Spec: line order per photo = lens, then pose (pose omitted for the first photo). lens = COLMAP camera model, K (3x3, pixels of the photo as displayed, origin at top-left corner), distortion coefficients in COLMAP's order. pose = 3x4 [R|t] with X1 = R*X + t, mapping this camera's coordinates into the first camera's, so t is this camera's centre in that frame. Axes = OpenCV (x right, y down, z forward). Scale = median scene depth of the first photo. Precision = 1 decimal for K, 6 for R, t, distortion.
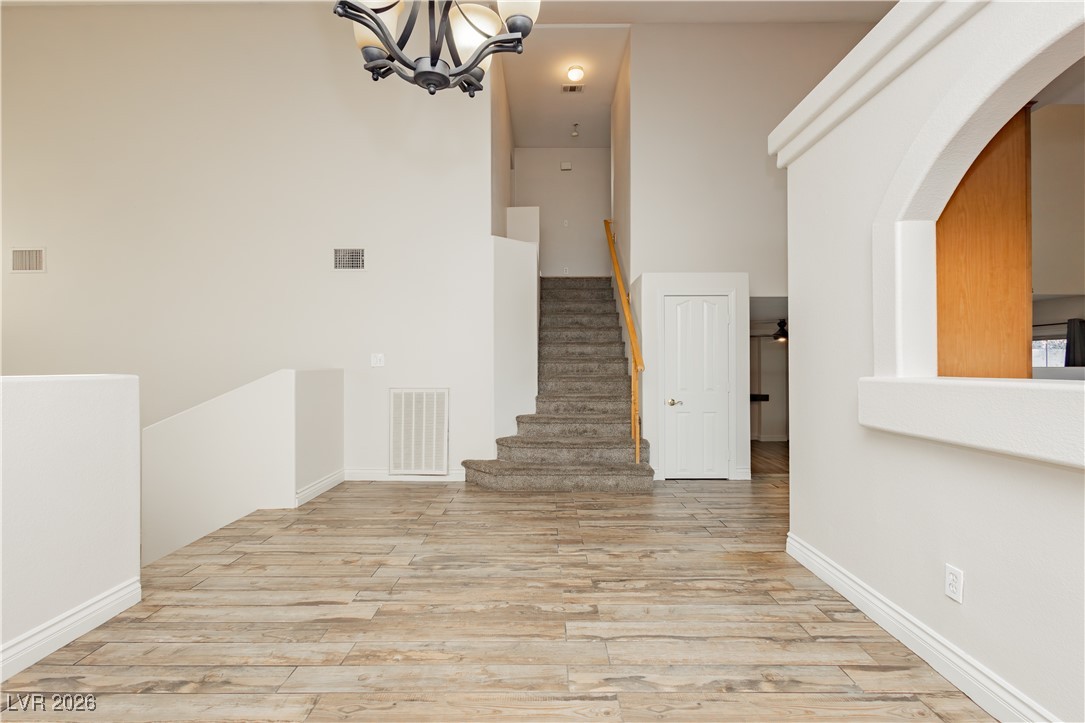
lens RADIAL K [[497.0, 0, 541.5], [0, 497.0, 360.2], [0, 0, 1]] dist [0.009572, -0.004421]
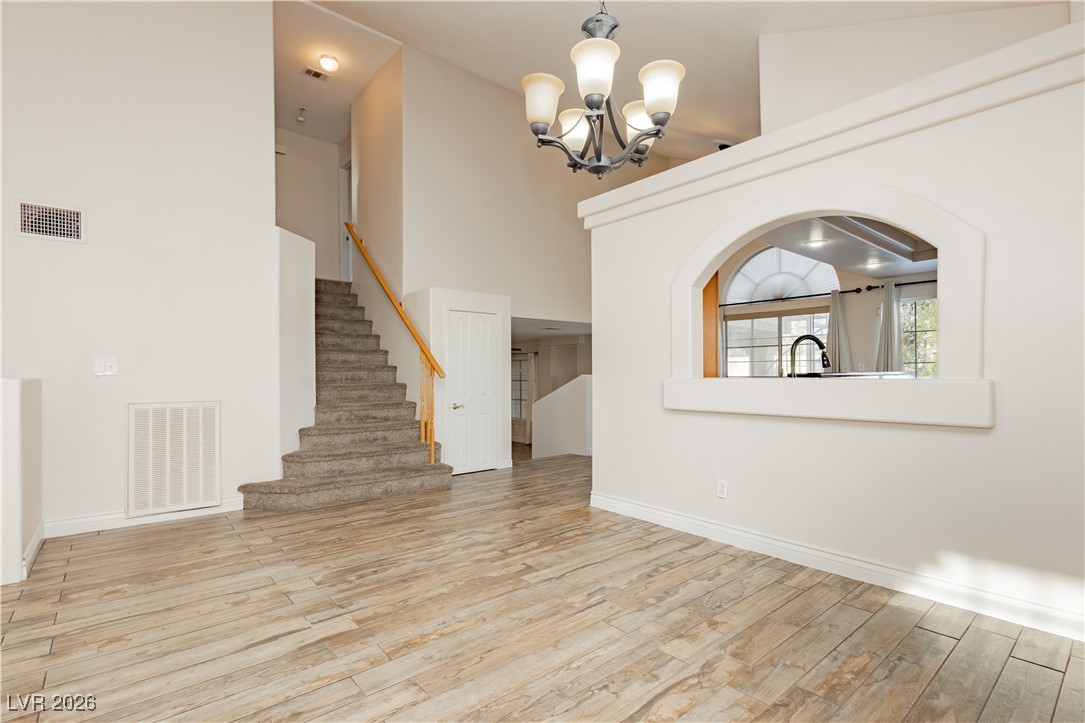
lens RADIAL K [[512.8, 0, 545.5], [0, 512.8, 372.9], [0, 0, 1]] dist [0.003452, -0.000014]
pose [[0.759915, -0.000878, 0.650022, -0.482474], [-0.003072, 0.999983, 0.004942, 0.004942], [-0.650015, -0.005752, 0.759899, -0.008192]]
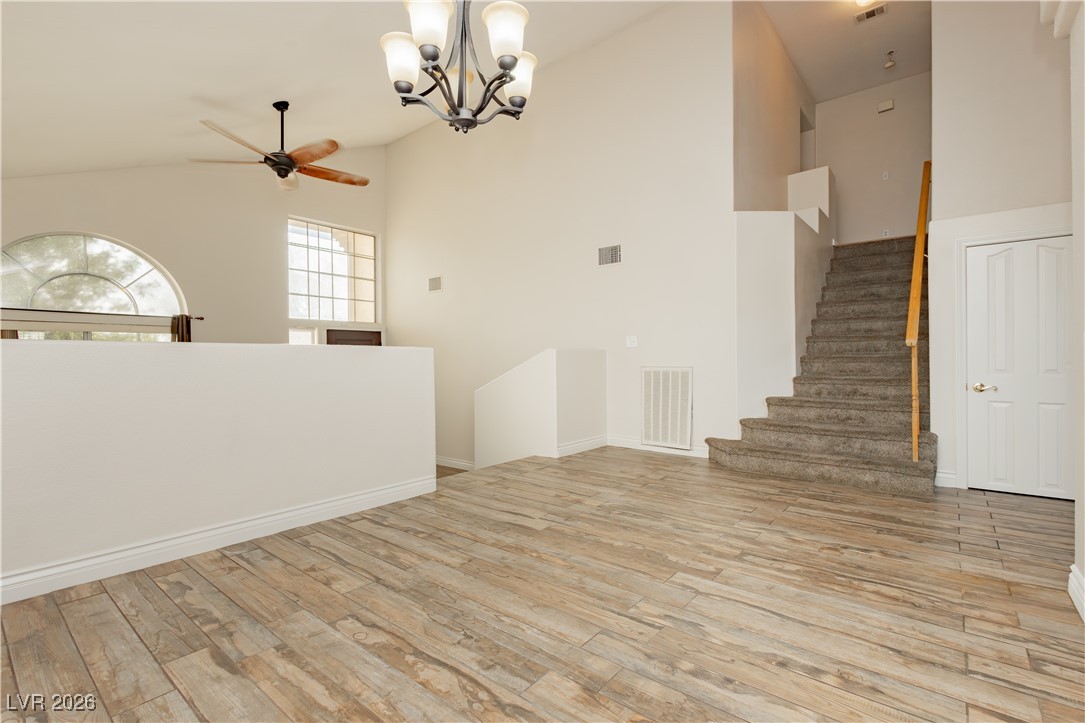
lens RADIAL K [[491.7, 0, 542.5], [0, 491.7, 361.5], [0, 0, 1]] dist [0.000101, -0.000475]
pose [[0.776683, -0.000441, -0.629892, 0.315815], [0.011037, 0.999856, 0.012908, 0.040768], [0.629795, -0.016978, 0.776576, 0.009461]]
